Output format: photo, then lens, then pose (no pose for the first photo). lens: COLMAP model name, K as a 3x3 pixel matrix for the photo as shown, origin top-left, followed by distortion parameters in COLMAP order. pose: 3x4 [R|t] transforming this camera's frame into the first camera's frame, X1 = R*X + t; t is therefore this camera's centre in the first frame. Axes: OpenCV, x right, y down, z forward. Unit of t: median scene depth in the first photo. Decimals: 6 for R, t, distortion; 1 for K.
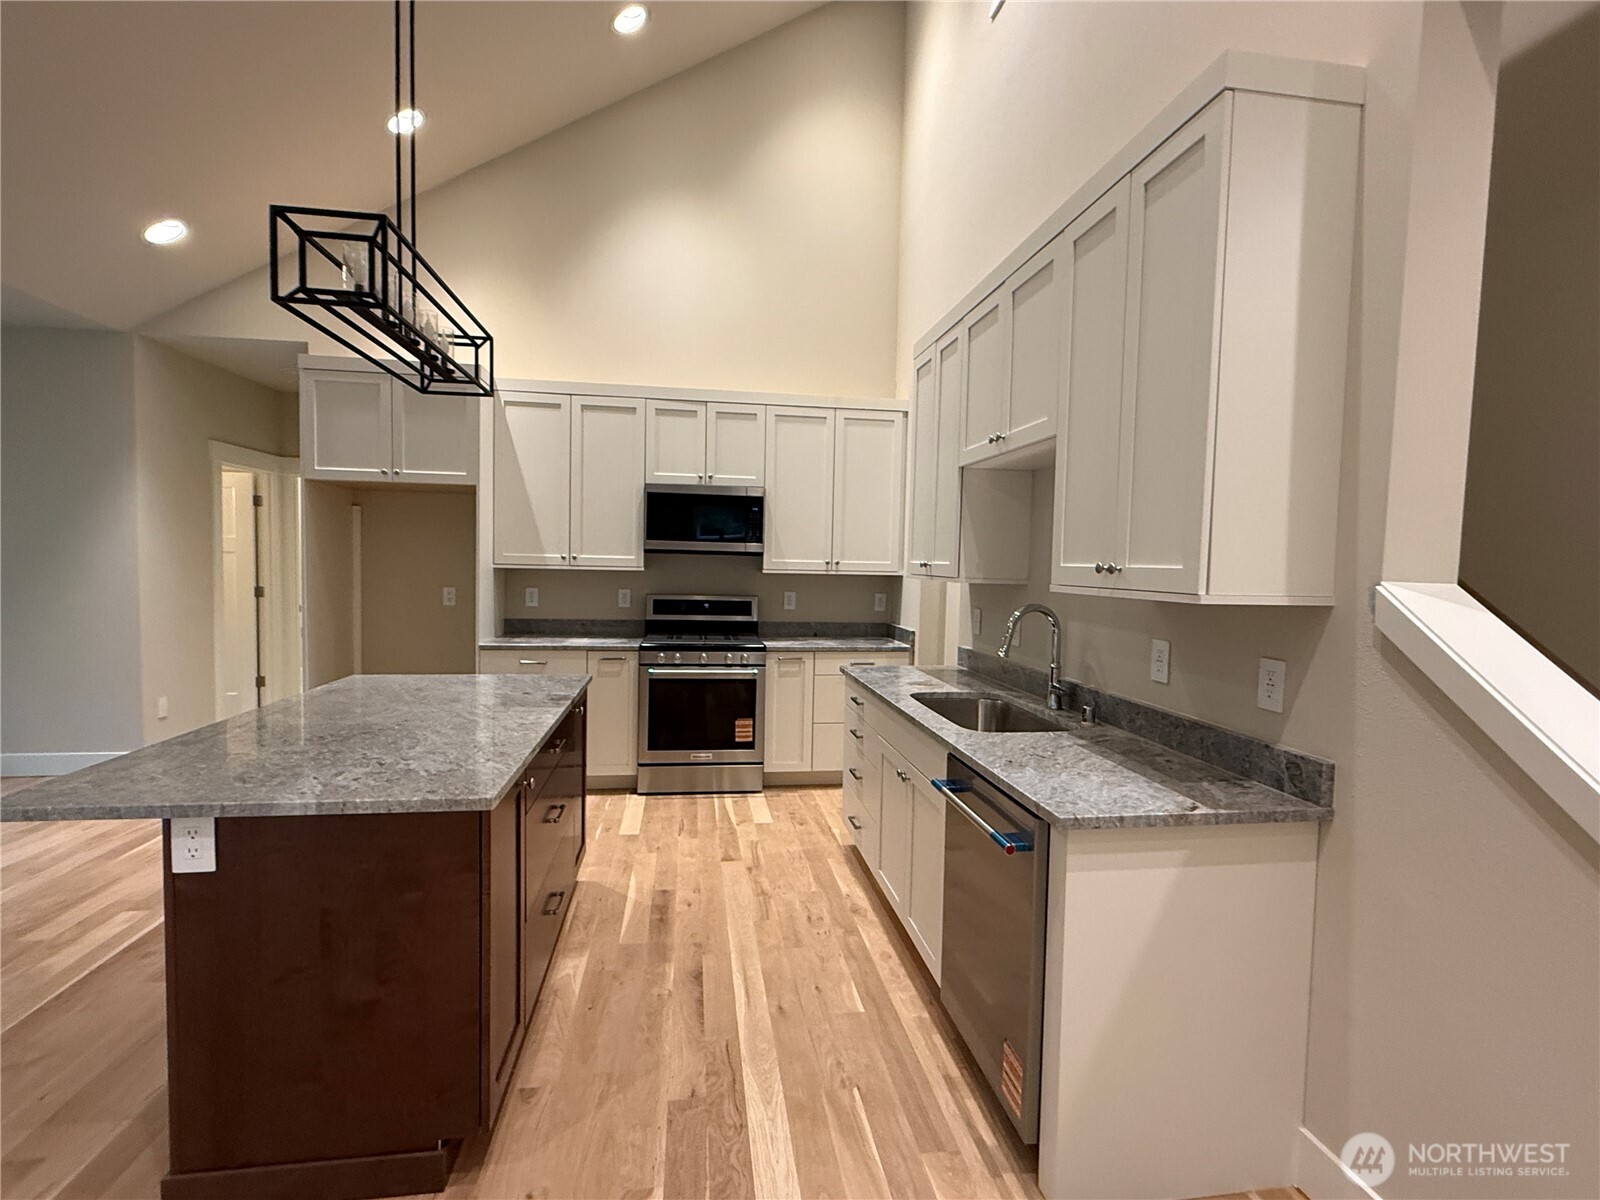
lens RADIAL K [[759.0, 0, 800.0], [0, 759.0, 600.0], [0, 0, 1]] dist [0.001140, 0.000060]
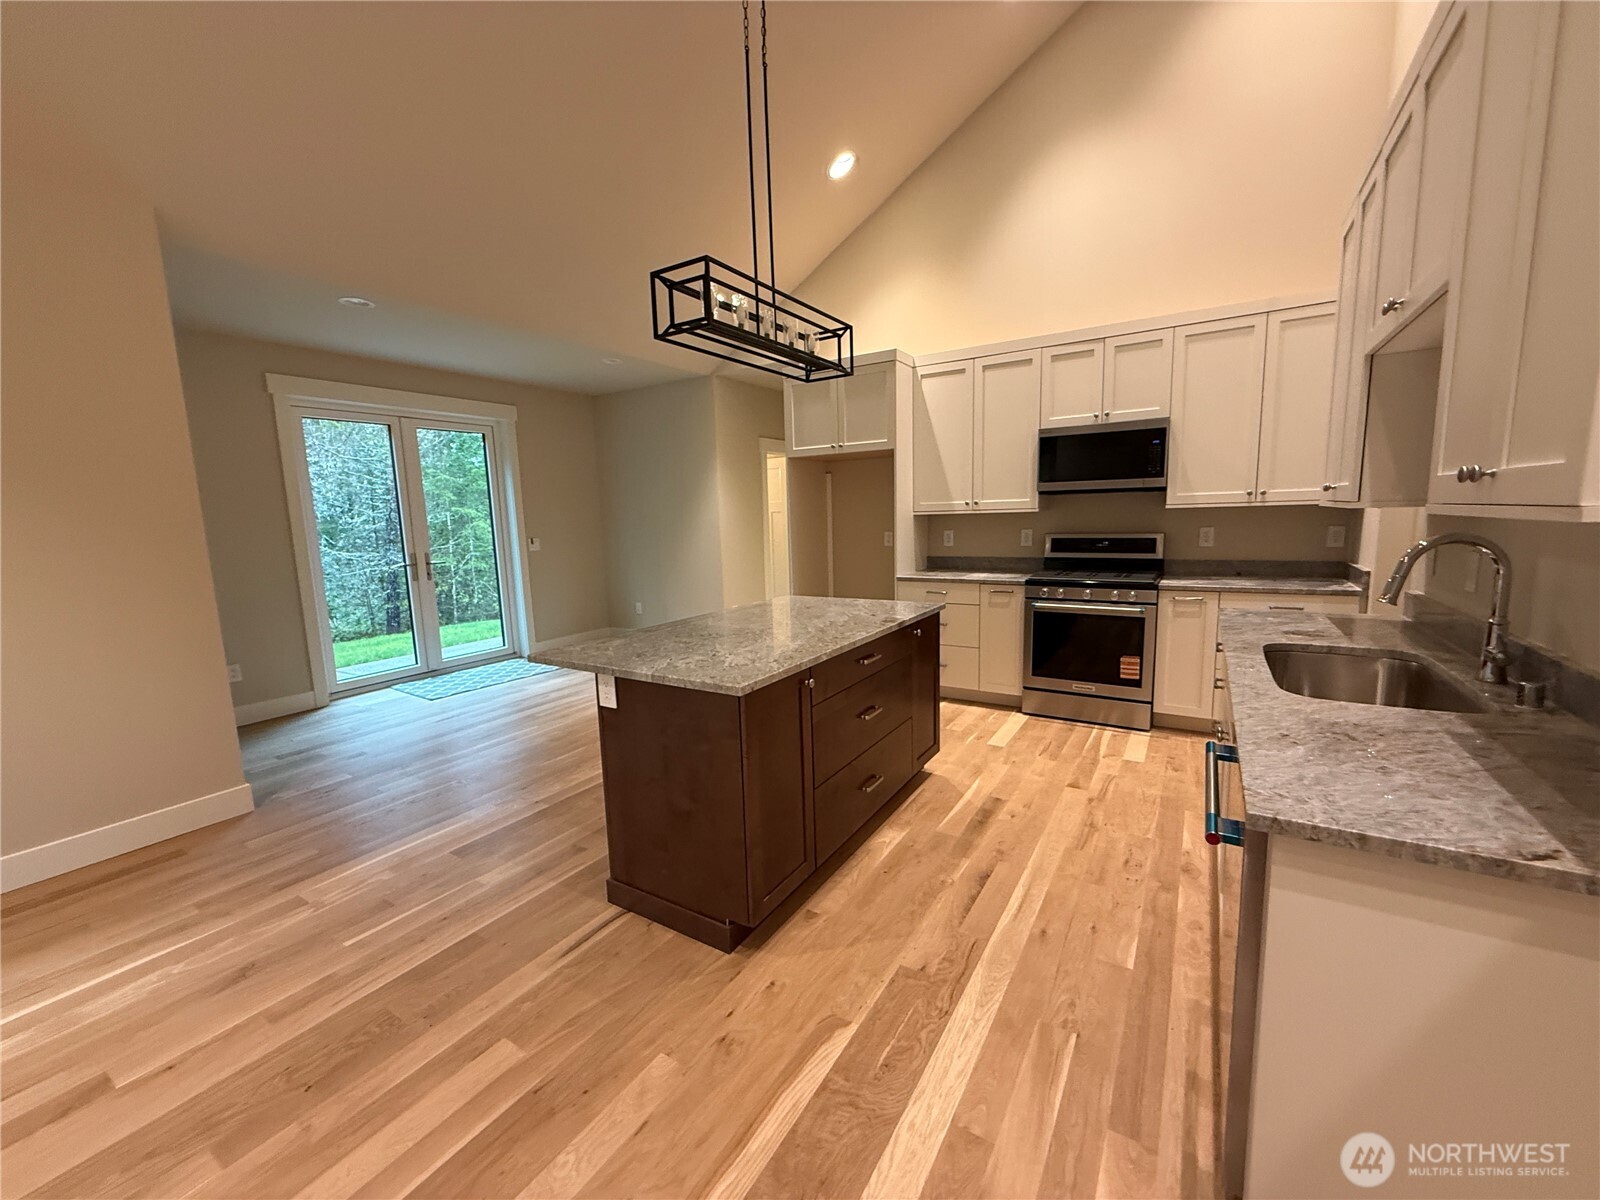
lens RADIAL K [[639.3, 0, 795.1], [0, 639.3, 598.6], [0, 0, 1]] dist [0.000464, -0.000238]
pose [[0.755011, 0.043167, -0.654290, 0.173300], [0.014208, 0.996520, 0.082140, 0.006393], [0.655559, -0.071313, 0.751770, 0.101352]]
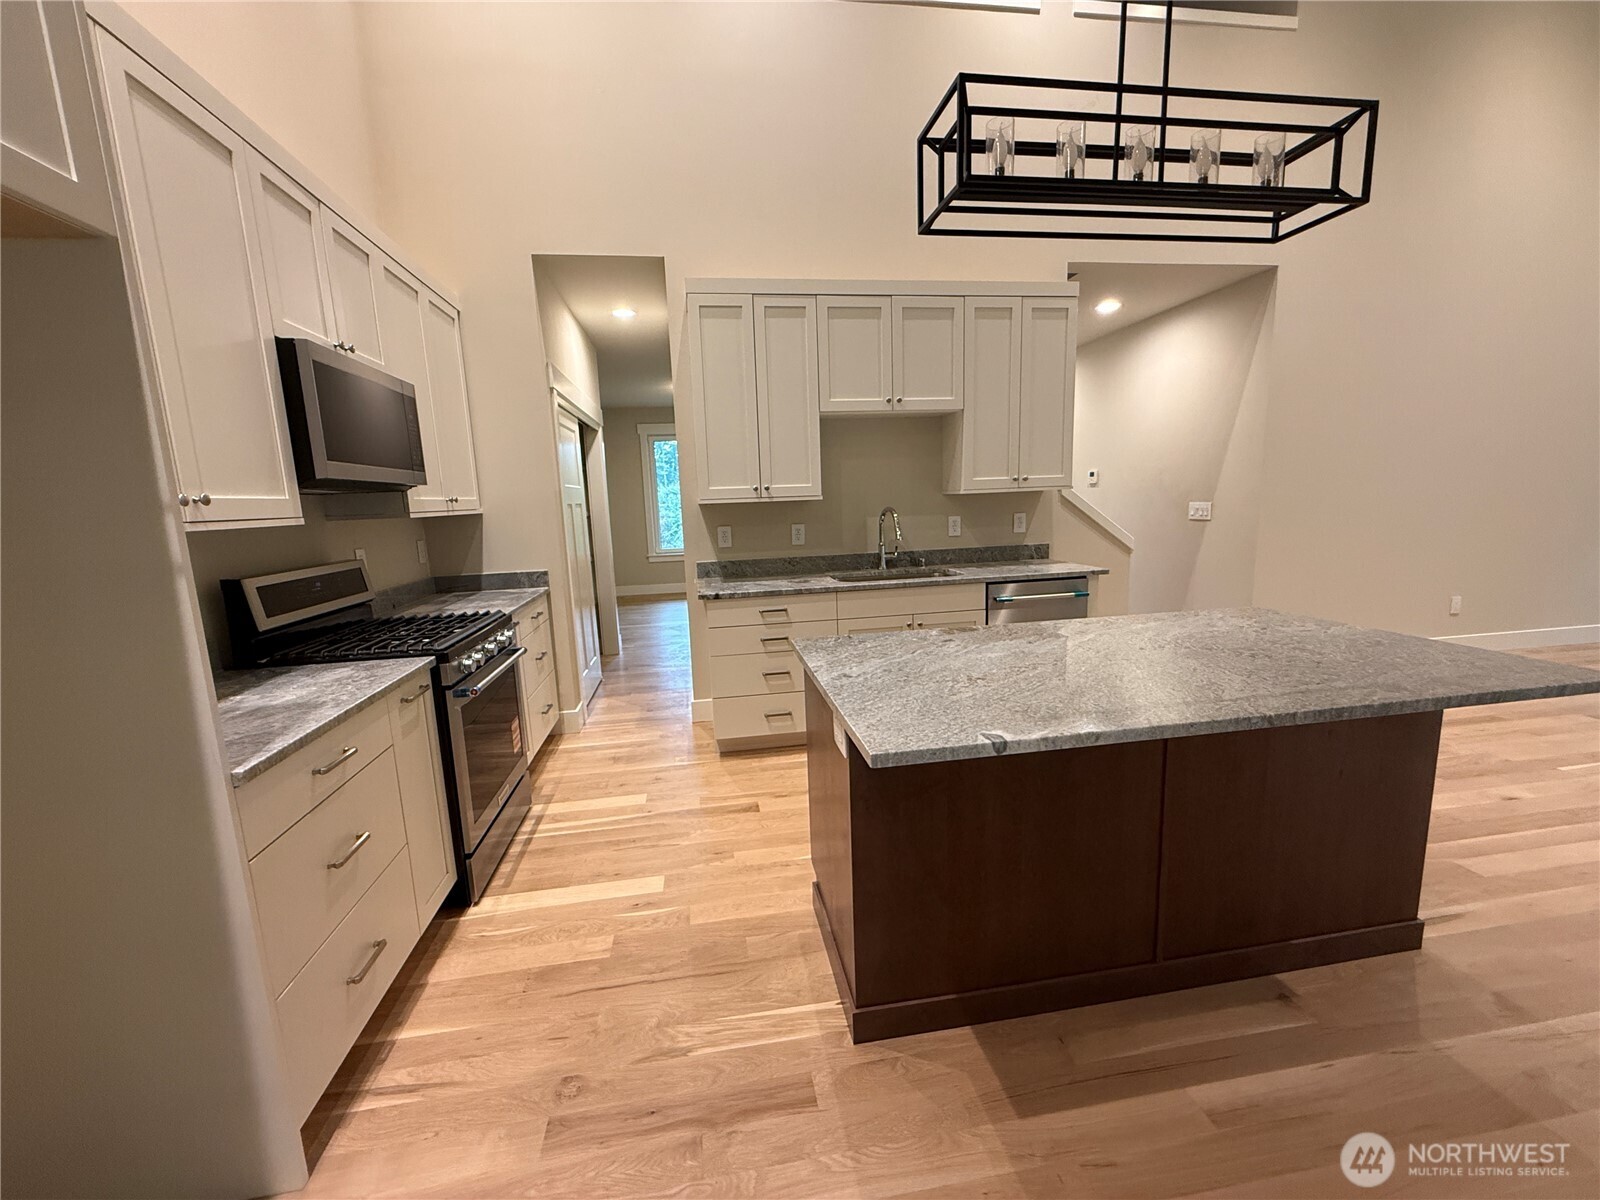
lens RADIAL K [[639.3, 0, 795.1], [0, 639.3, 598.6], [0, 0, 1]] dist [0.000464, -0.000238]
pose [[-0.007908, -0.183152, 0.983053, -0.797529], [0.086955, 0.979234, 0.183139, -0.052797], [-0.996181, 0.086930, 0.008182, 0.887707]]
